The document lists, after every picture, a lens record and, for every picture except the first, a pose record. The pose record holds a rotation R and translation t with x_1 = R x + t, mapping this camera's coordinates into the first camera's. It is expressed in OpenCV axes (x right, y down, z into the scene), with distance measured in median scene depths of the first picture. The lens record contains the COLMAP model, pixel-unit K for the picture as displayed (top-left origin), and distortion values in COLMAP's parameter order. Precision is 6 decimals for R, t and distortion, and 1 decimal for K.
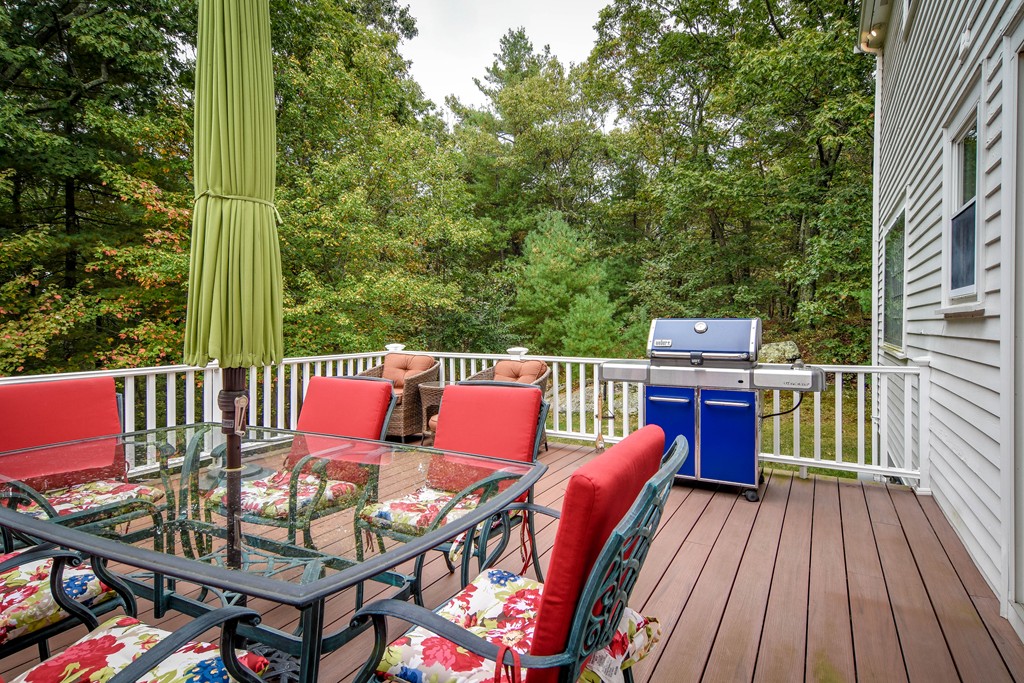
lens RADIAL K [[549.0, 0, 514.9], [0, 549.0, 335.7], [0, 0, 1]] dist [0.020888, 0.000215]
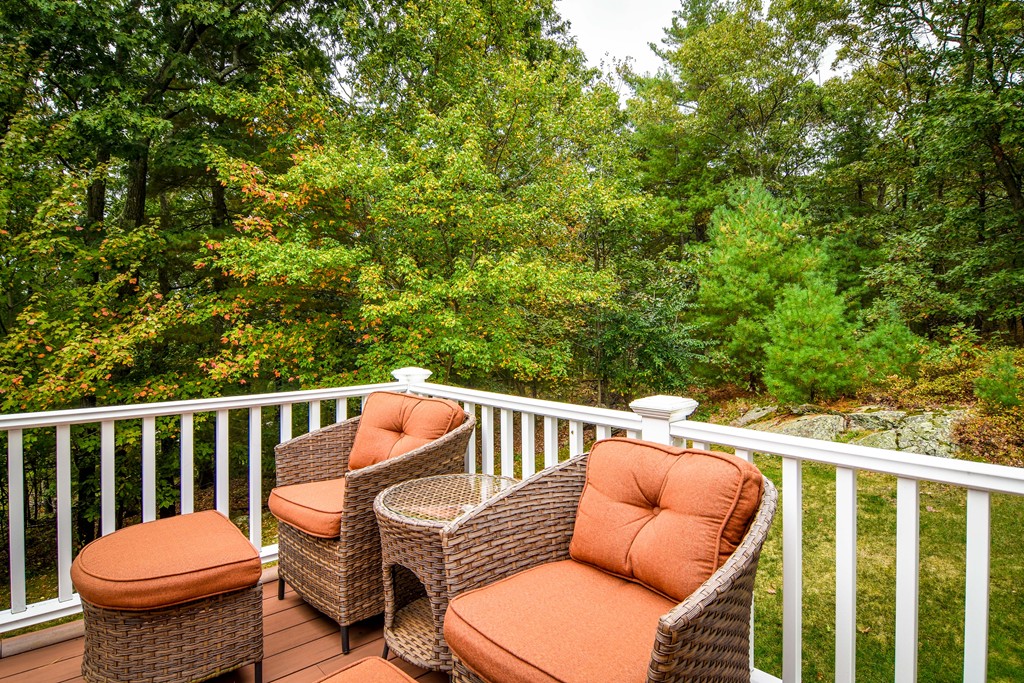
lens RADIAL K [[572.9, 0, 513.2], [0, 572.9, 331.5], [0, 0, 1]] dist [-0.014128, -0.005047]
pose [[0.949819, 0.002228, -0.312792, 0.007658], [-0.005715, 0.999931, -0.010232, -0.004047], [0.312748, 0.011506, 0.949766, 0.176797]]
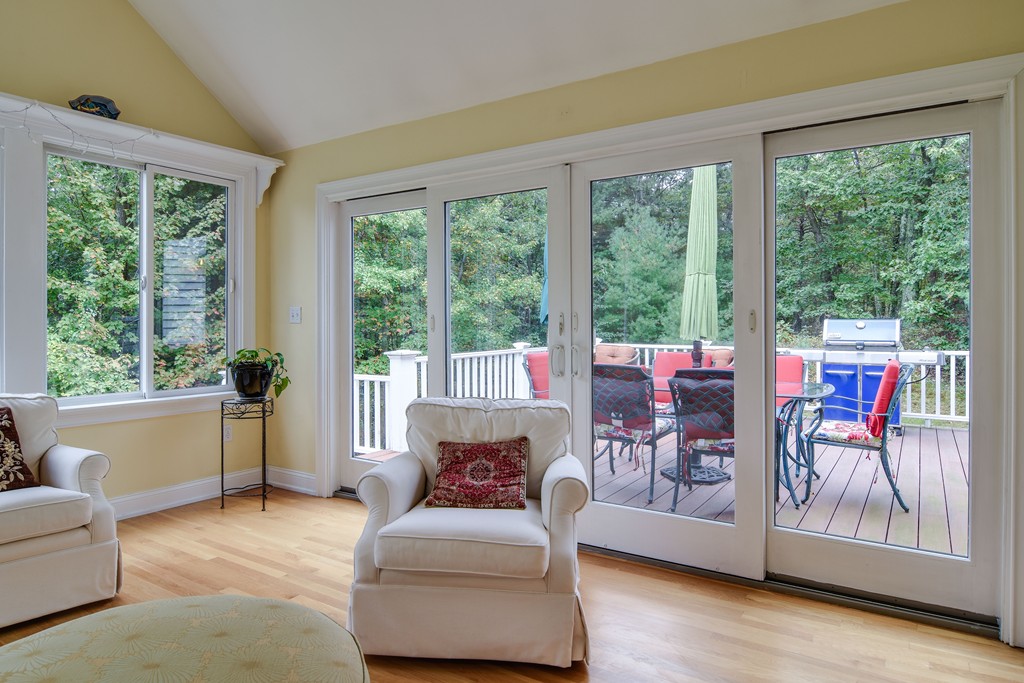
lens RADIAL K [[626.7, 0, 504.7], [0, 626.7, 331.0], [0, 0, 1]] dist [-0.016887, -0.002898]
pose [[0.996831, 0.000495, -0.079542, -0.101176], [-0.001045, 0.999976, -0.006877, 0.002728], [0.079536, 0.006938, 0.996808, -0.159088]]
